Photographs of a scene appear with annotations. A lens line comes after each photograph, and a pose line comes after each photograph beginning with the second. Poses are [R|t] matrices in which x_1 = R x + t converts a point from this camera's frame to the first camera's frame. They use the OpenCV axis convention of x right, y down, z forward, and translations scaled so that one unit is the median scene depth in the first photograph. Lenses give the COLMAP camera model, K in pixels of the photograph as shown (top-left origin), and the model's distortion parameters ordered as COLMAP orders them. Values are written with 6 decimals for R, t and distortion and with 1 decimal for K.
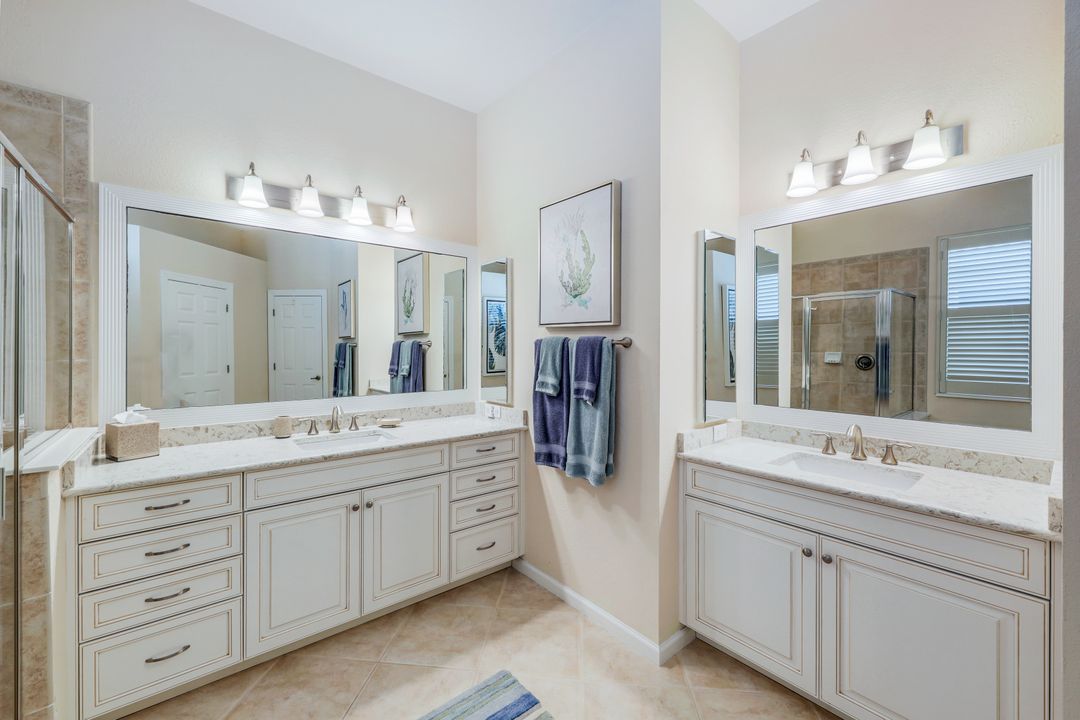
lens RADIAL K [[437.1, 0, 534.3], [0, 437.1, 353.6], [0, 0, 1]] dist [-0.002545, 0.000119]
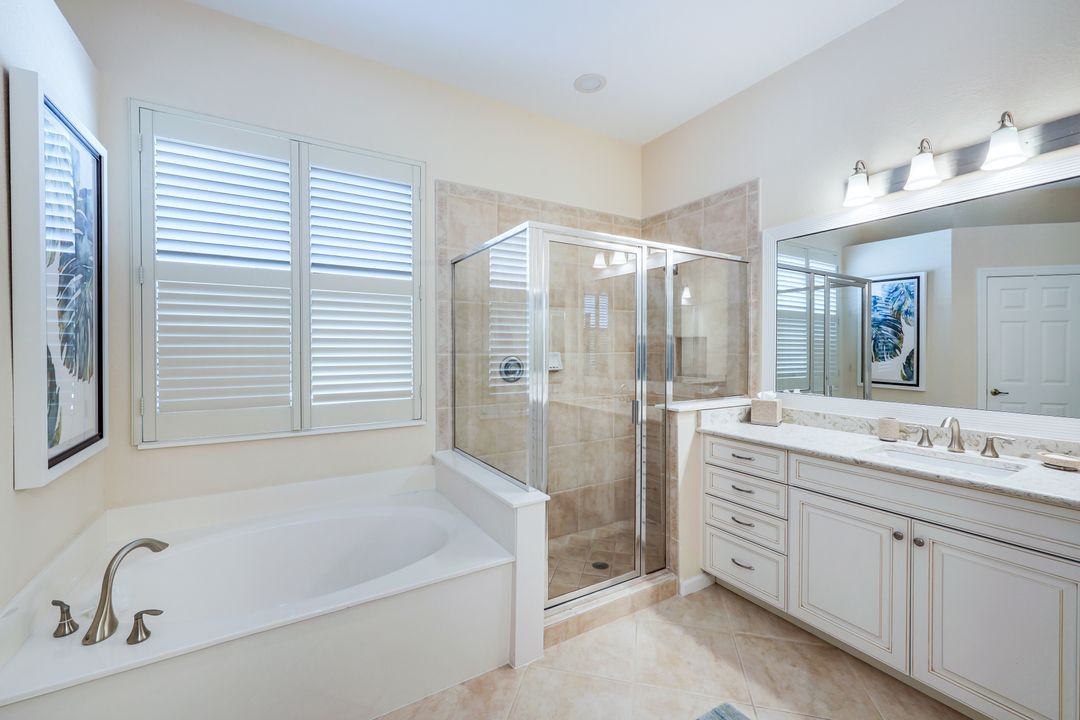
lens RADIAL K [[437.1, 0, 533.3], [0, 437.1, 350.4], [0, 0, 1]] dist [-0.002545, 0.000119]
pose [[-0.141575, 0.008595, -0.989890, 0.551816], [-0.012373, 0.999869, 0.010452, -0.000842], [0.989850, 0.013728, -0.141450, 0.460472]]
